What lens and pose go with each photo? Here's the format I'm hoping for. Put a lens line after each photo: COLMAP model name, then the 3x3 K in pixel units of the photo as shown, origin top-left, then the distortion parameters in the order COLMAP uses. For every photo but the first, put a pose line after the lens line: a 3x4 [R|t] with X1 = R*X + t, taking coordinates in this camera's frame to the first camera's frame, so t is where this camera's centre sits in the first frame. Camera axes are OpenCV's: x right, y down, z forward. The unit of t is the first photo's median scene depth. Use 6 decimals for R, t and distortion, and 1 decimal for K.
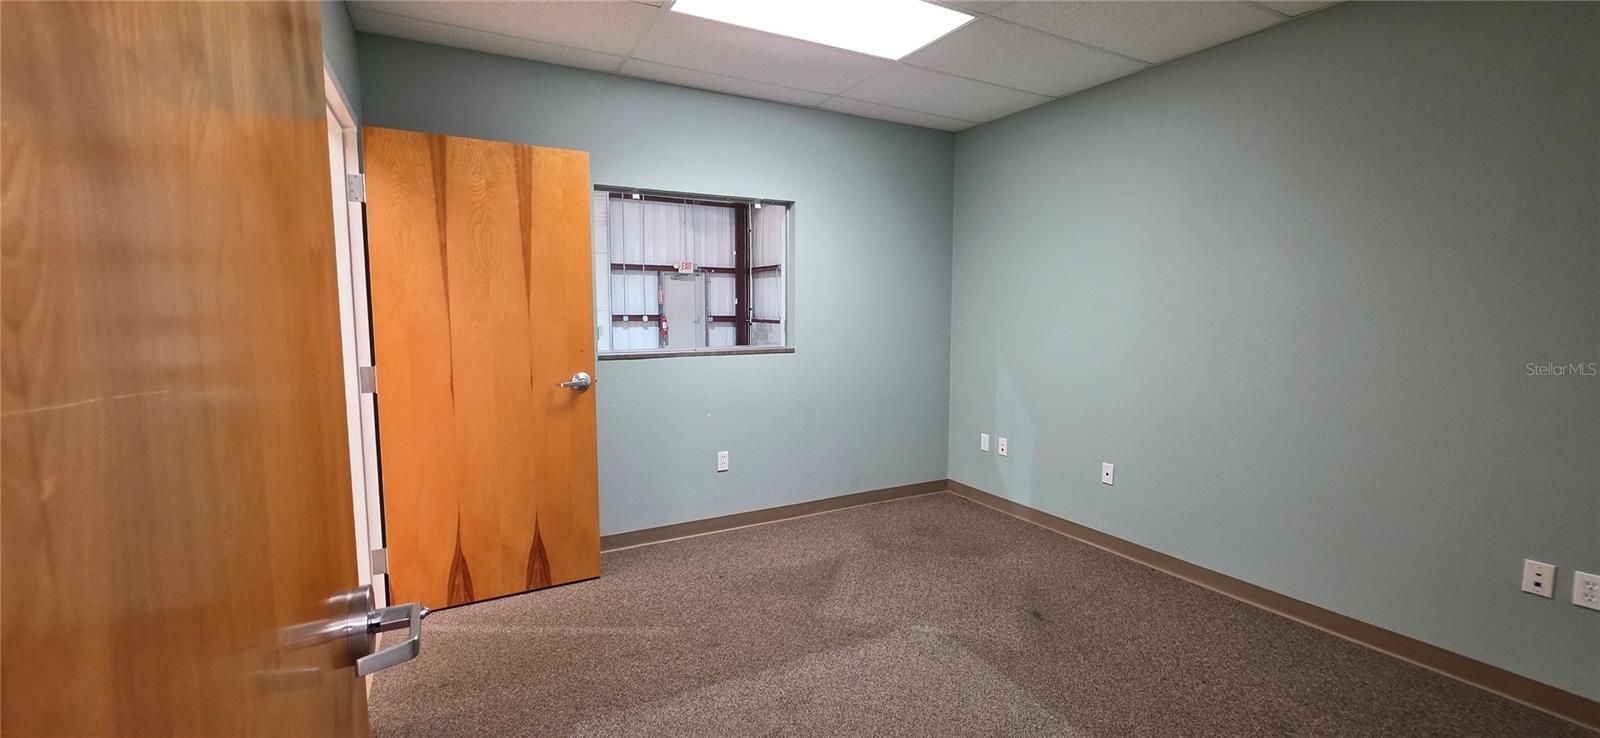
lens RADIAL K [[638.1, 0, 804.3], [0, 638.1, 364.4], [0, 0, 1]] dist [-0.000251, 0.000115]
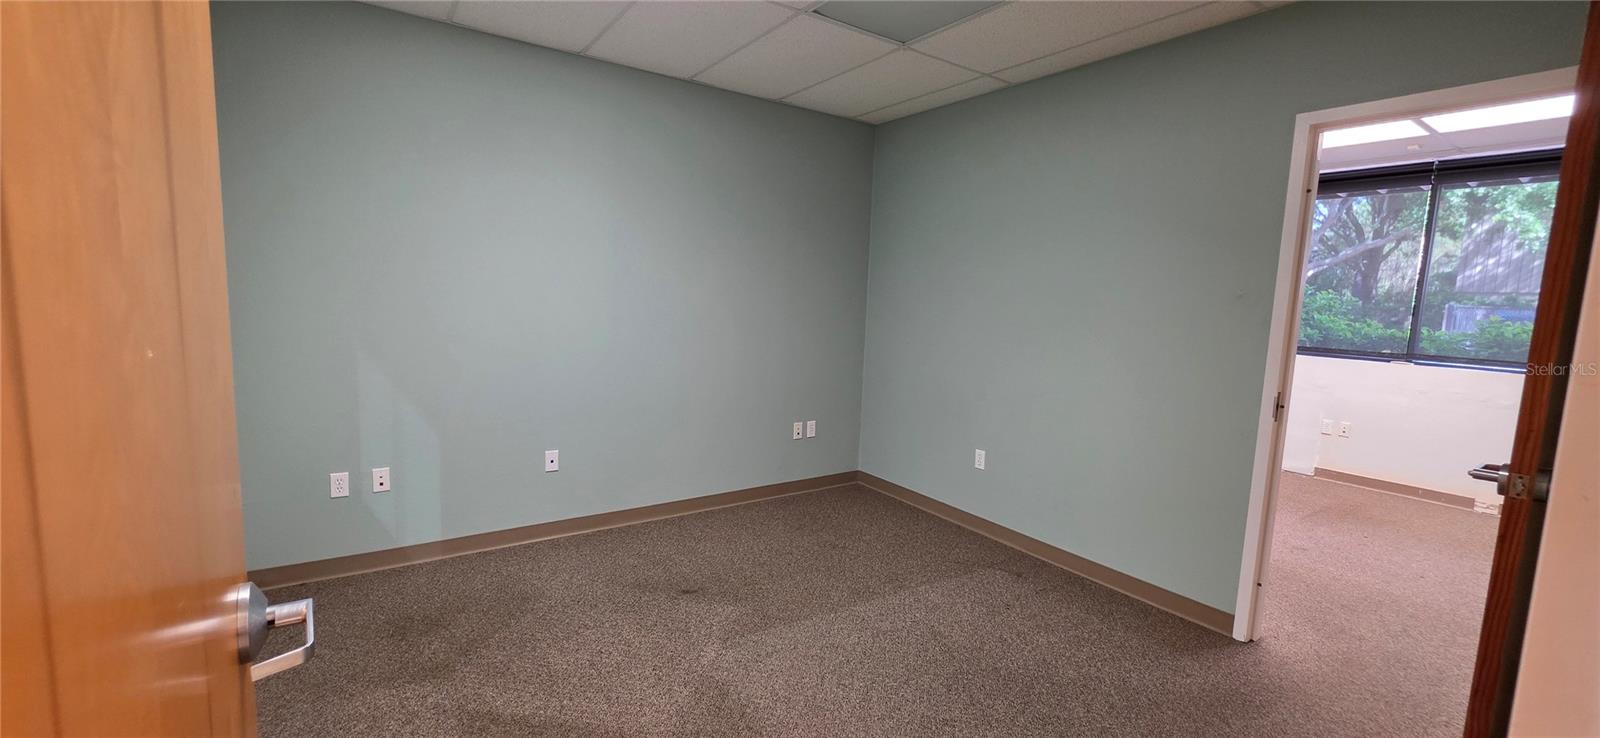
lens RADIAL K [[638.1, 0, 804.1], [0, 638.1, 366.5], [0, 0, 1]] dist [-0.000251, 0.000115]
pose [[-0.103175, -0.119180, 0.987497, -0.521473], [0.049461, 0.990953, 0.124764, -0.075790], [-0.993433, 0.061715, -0.096347, 0.722263]]
